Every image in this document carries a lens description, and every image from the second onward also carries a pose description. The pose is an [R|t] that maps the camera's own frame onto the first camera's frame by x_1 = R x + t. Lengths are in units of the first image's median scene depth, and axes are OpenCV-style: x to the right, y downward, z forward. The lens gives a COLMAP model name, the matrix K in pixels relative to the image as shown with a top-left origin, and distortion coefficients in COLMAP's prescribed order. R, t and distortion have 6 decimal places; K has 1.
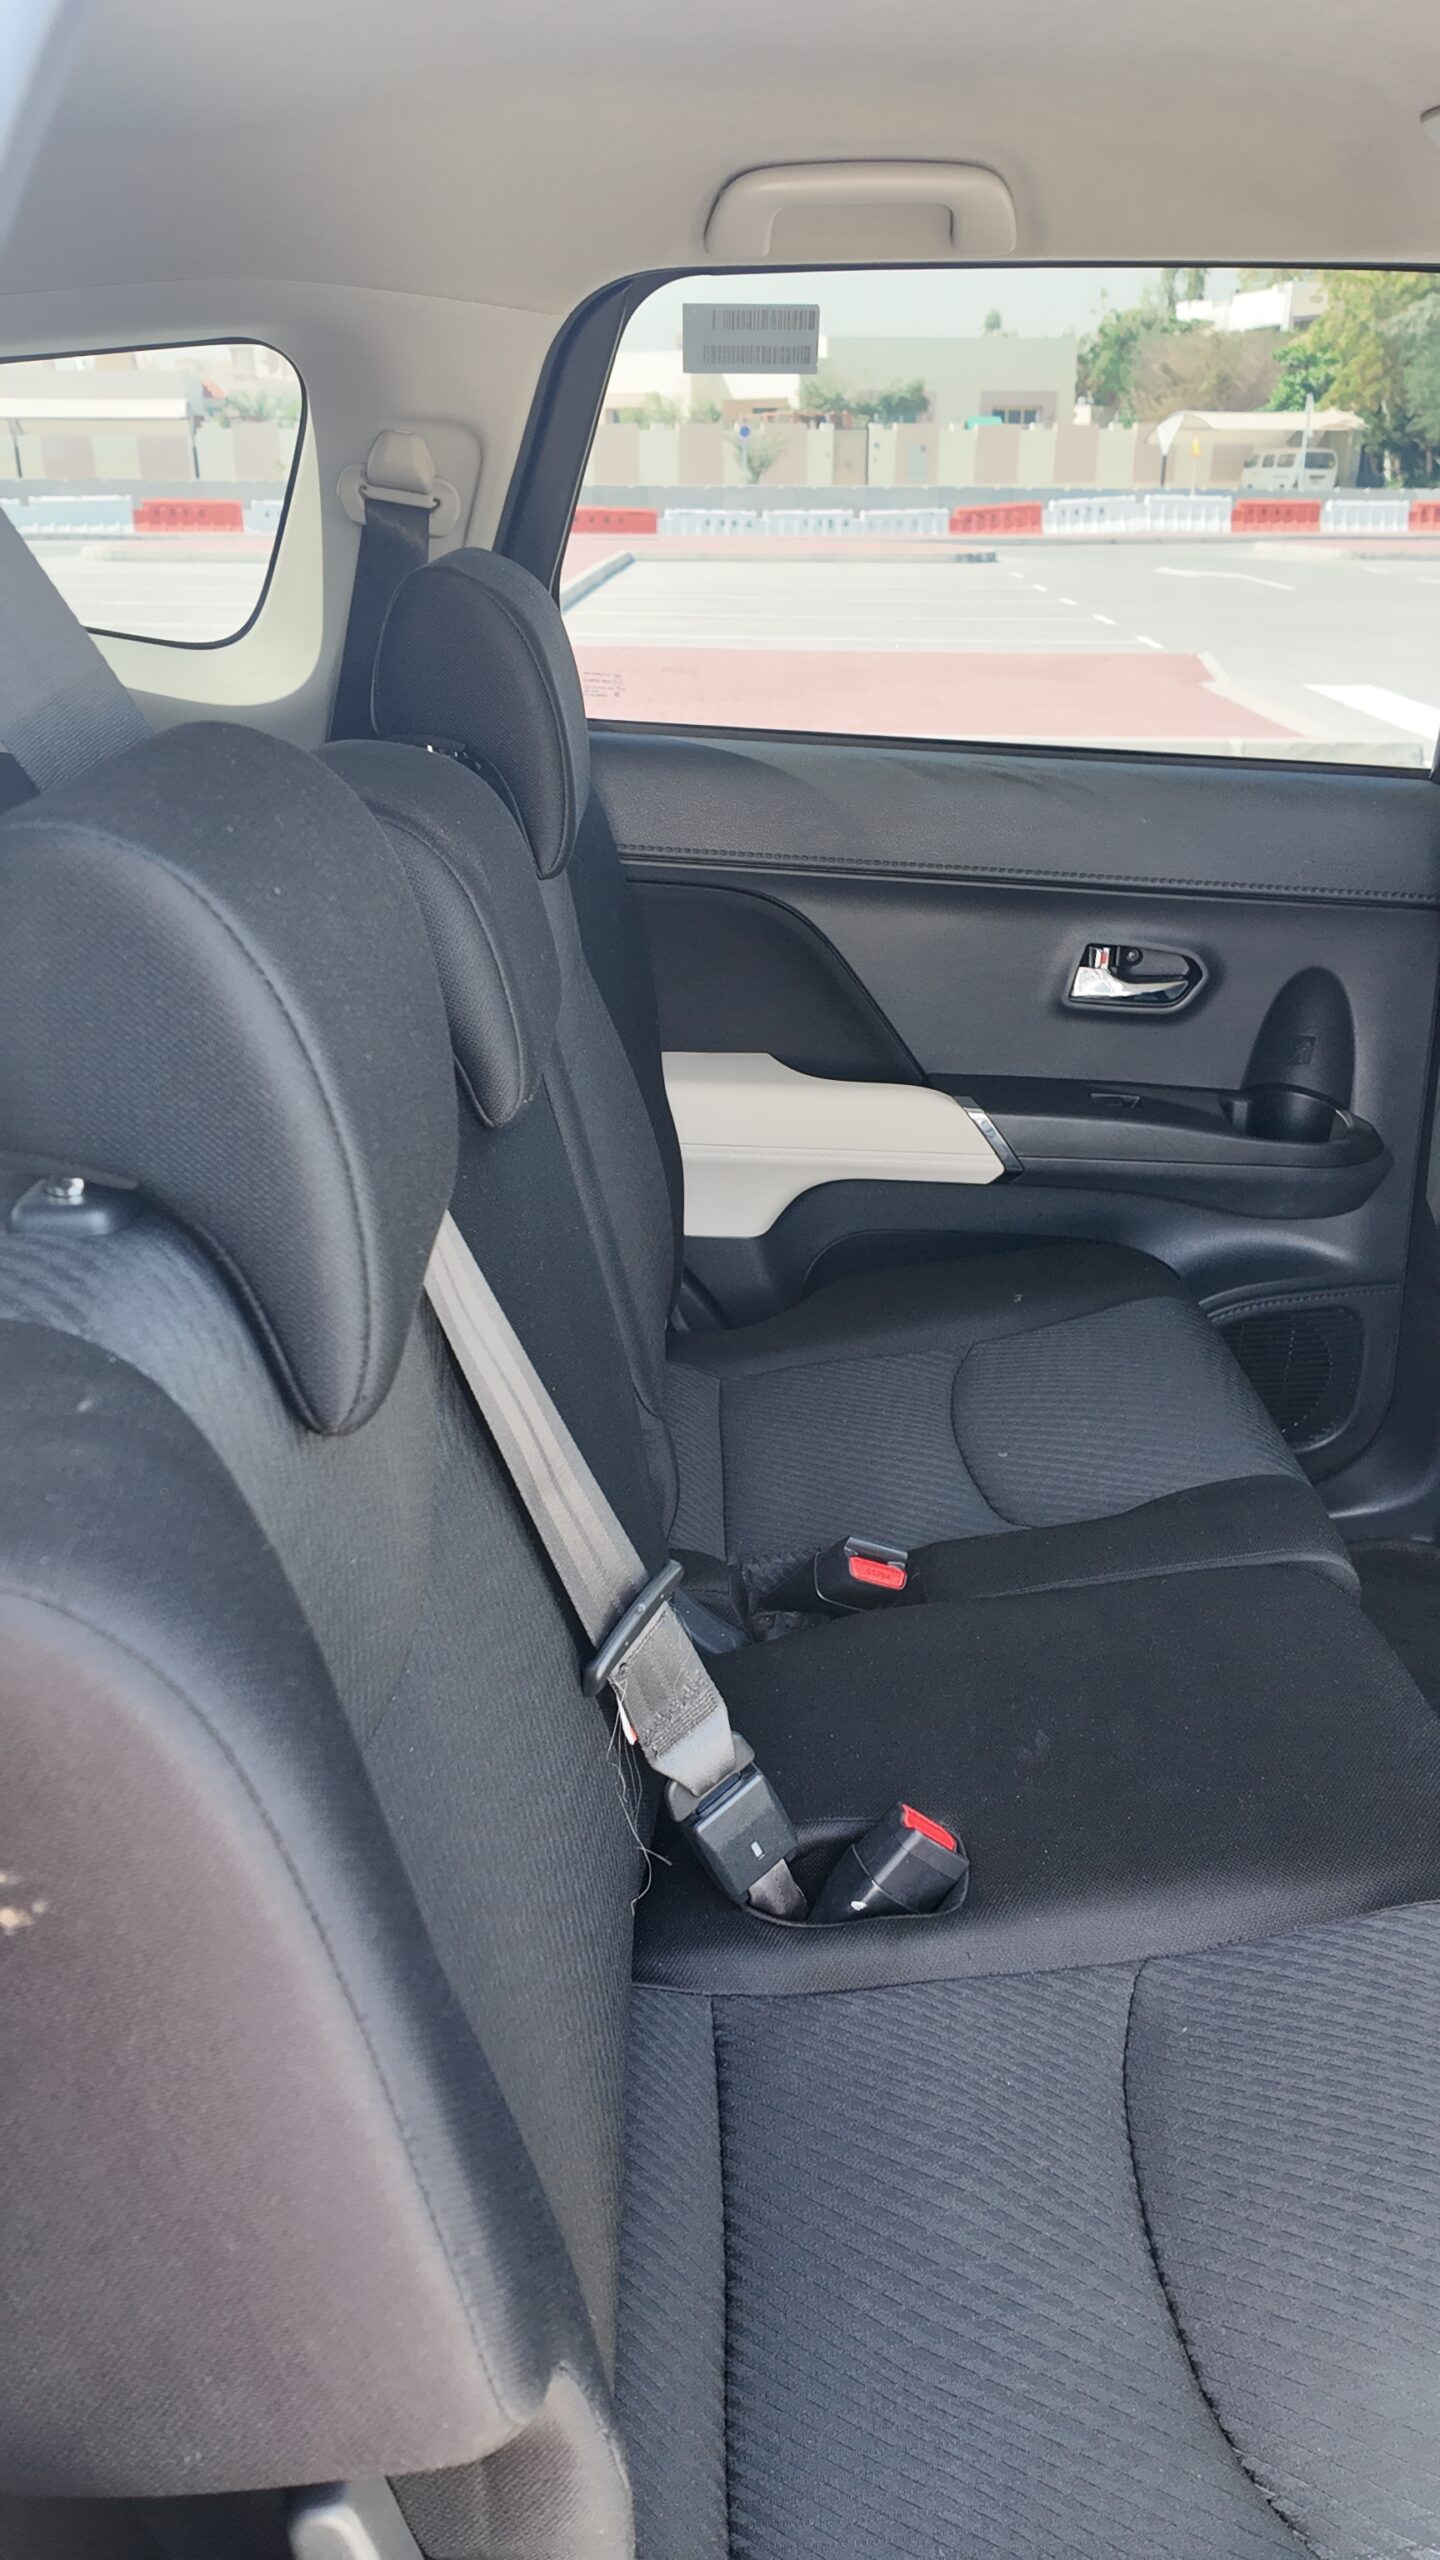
lens RADIAL K [[1874.7, 0, 721.3], [0, 1874.7, 1292.3], [0, 0, 1]] dist [0.117791, -0.199649]
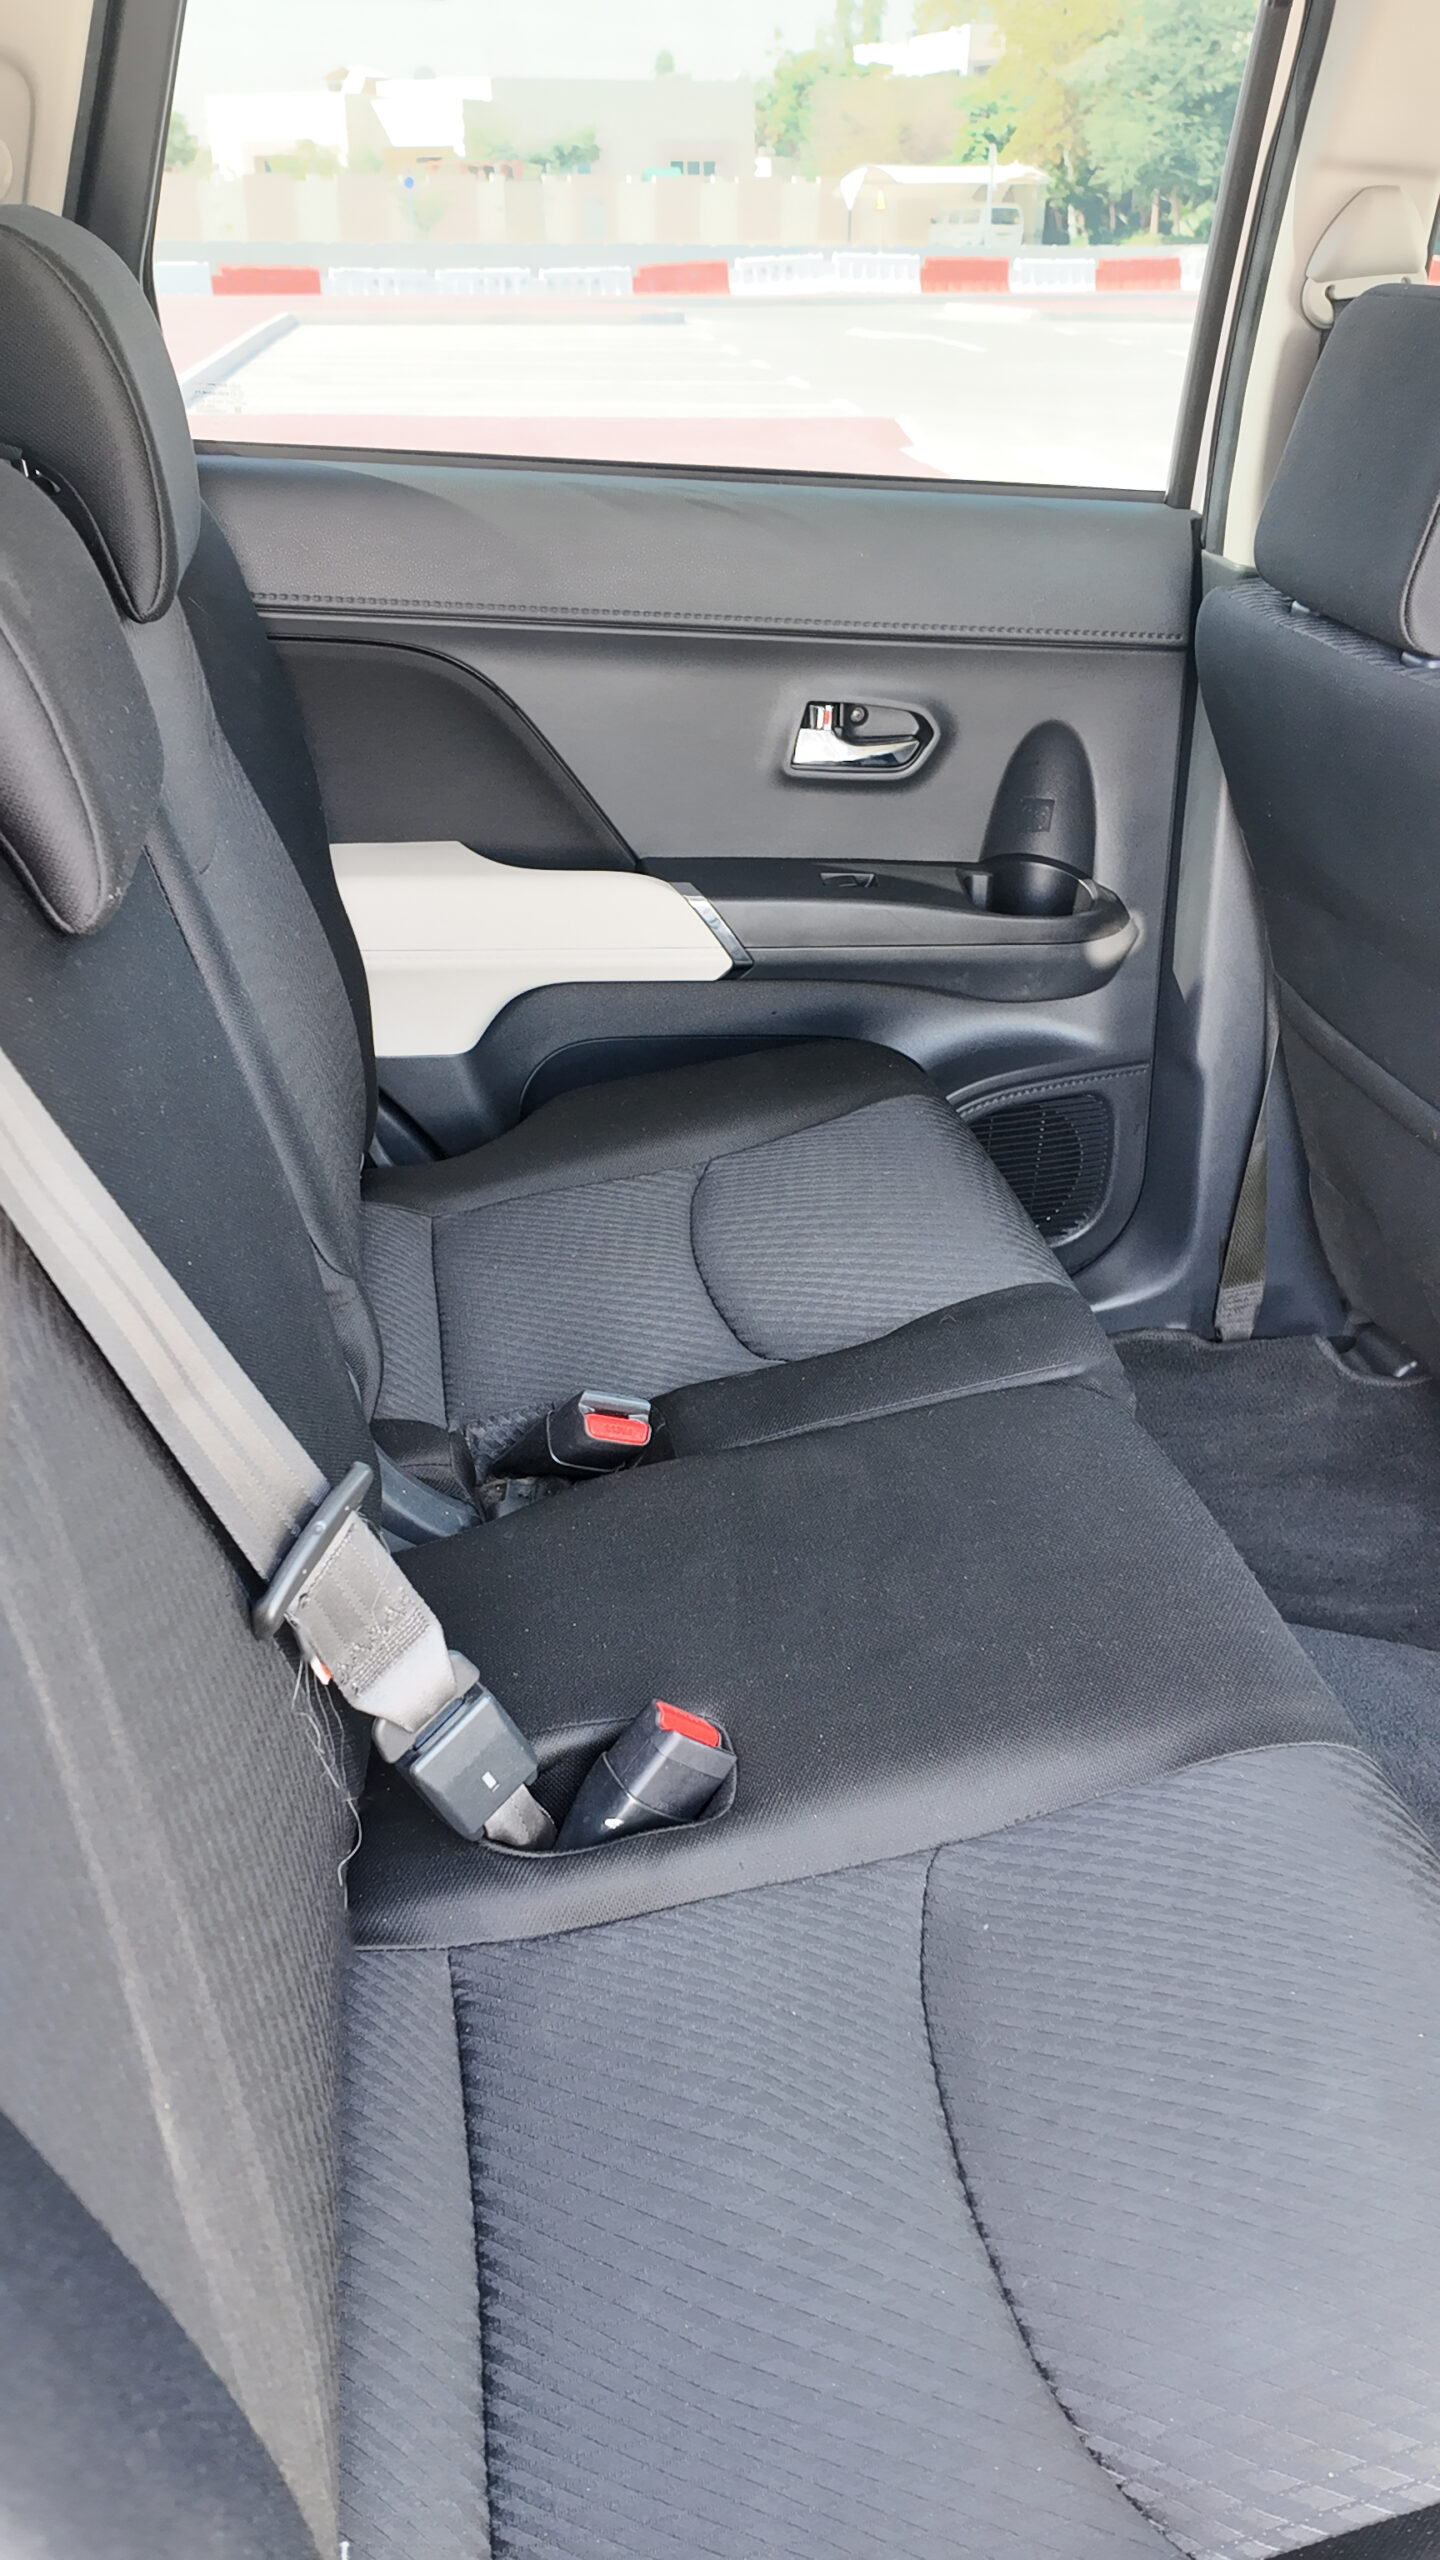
lens RADIAL K [[1876.5, 0, 720.0], [0, 1876.5, 1280.0], [0, 0, 1]] dist [0.108758, -0.154431]
pose [[0.988645, -0.073945, 0.130817, 0.022758], [0.061206, 0.993218, 0.098858, -0.005864], [-0.137240, -0.089728, 0.986465, 0.142197]]
